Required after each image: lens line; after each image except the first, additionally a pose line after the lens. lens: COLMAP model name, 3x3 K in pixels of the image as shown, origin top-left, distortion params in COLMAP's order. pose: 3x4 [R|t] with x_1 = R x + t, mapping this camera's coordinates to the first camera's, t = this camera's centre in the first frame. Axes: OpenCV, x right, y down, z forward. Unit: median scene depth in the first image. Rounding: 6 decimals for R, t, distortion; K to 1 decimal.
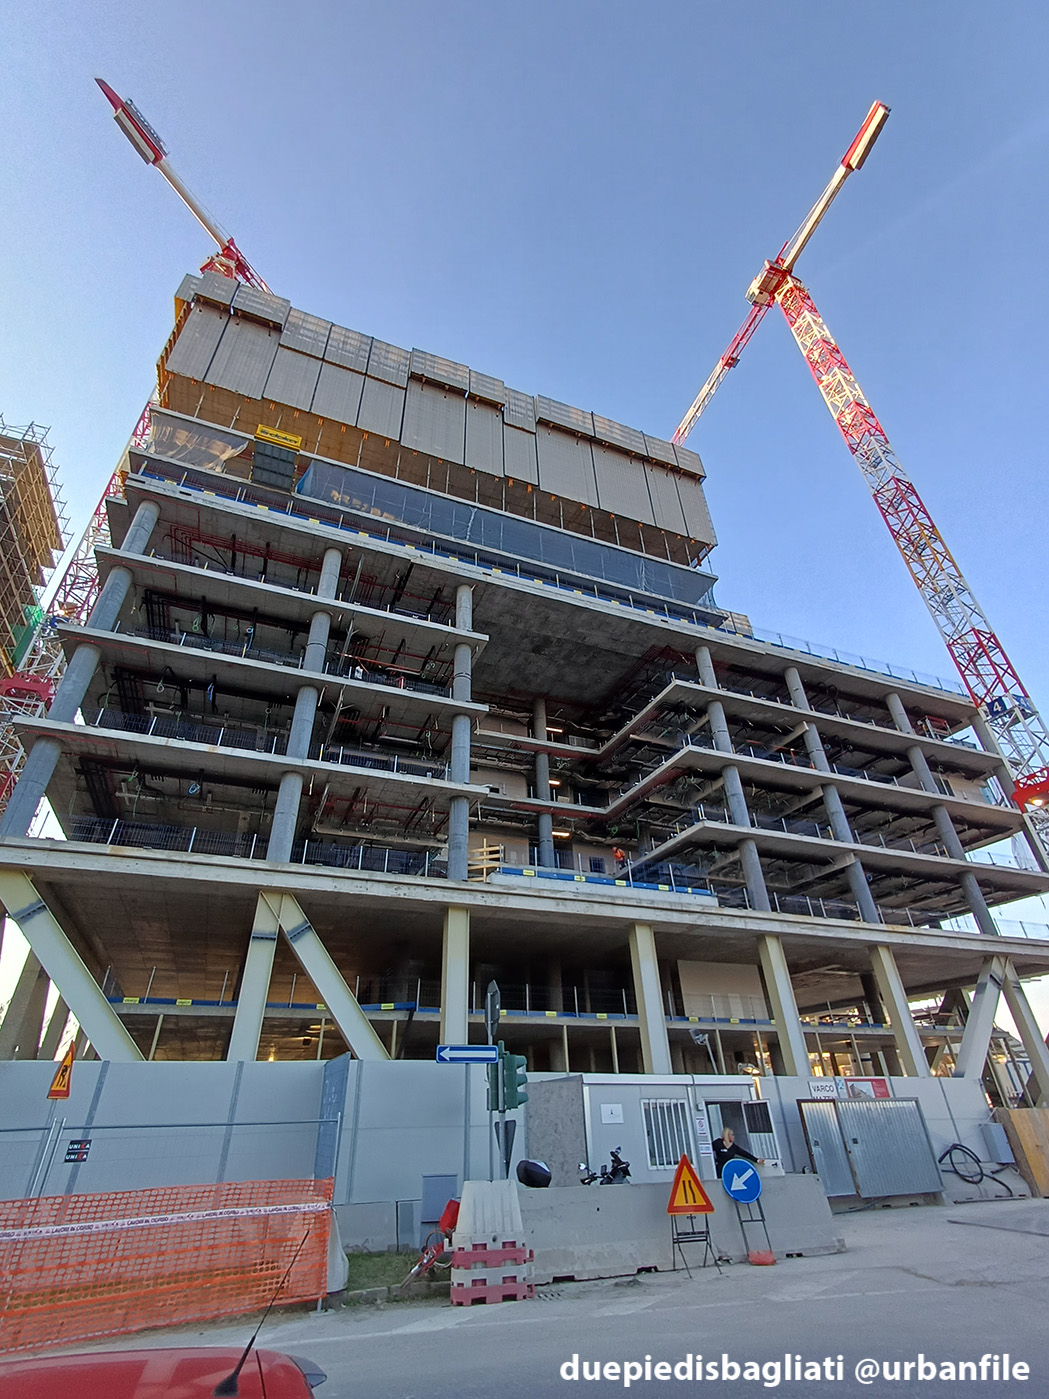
lens RADIAL K [[644.4, 0, 512.3], [0, 644.4, 694.2], [0, 0, 1]] dist [0.001996, 0.002376]
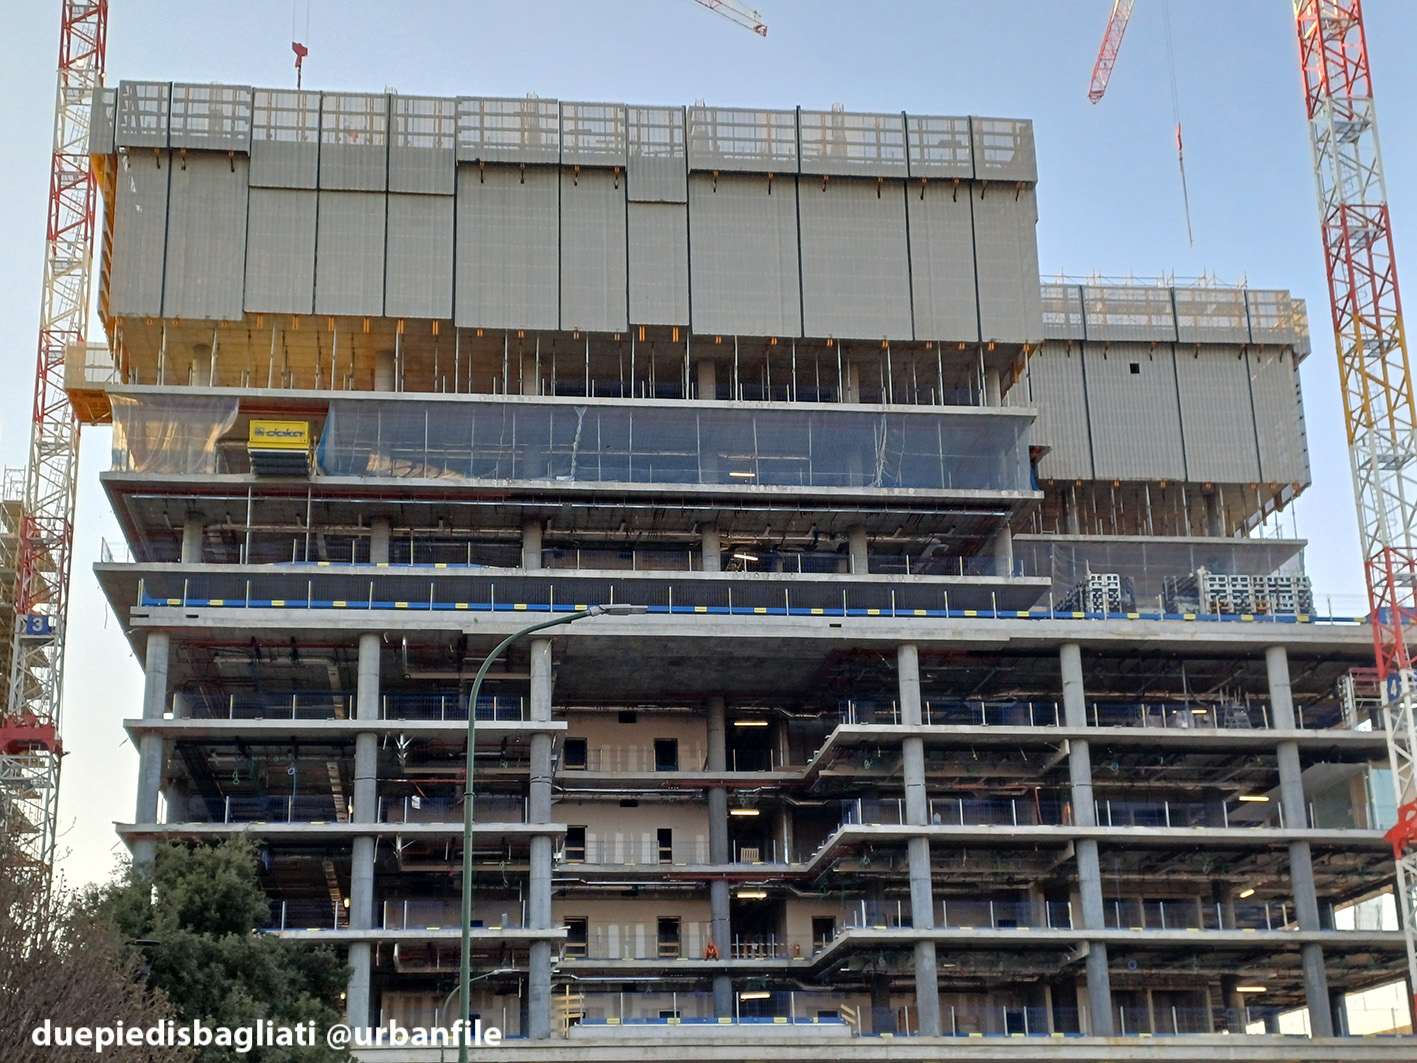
lens RADIAL K [[2083.8, 0, 683.5], [0, 2083.8, 571.3], [0, 0, 1]] dist [0.093800, 0.112028]
pose [[0.964106, -0.080677, -0.252965, 0.717642], [0.144486, 0.958720, 0.244909, -0.820447], [0.222764, -0.272668, 0.935964, -1.251318]]
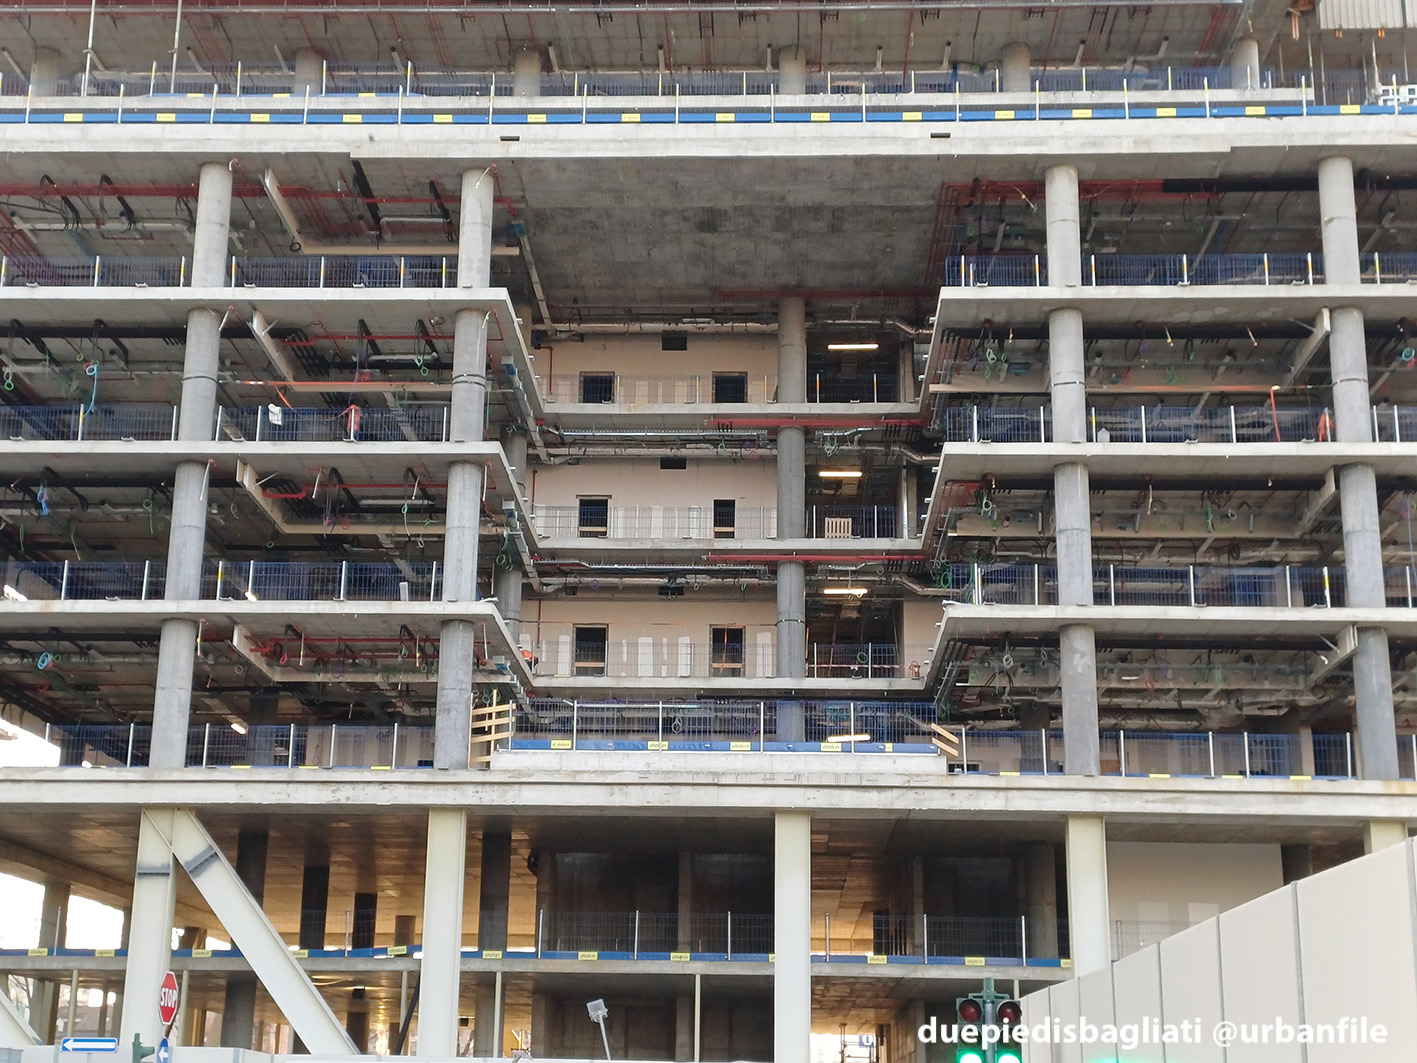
lens RADIAL K [[2092.5, 0, 691.2], [0, 2092.5, 525.4], [0, 0, 1]] dist [0.077901, 0.026810]
pose [[0.911564, -0.079339, -0.403431, 0.697255], [0.196170, 0.946248, 0.257161, -0.288439], [0.361343, -0.313560, 0.878130, -0.434541]]
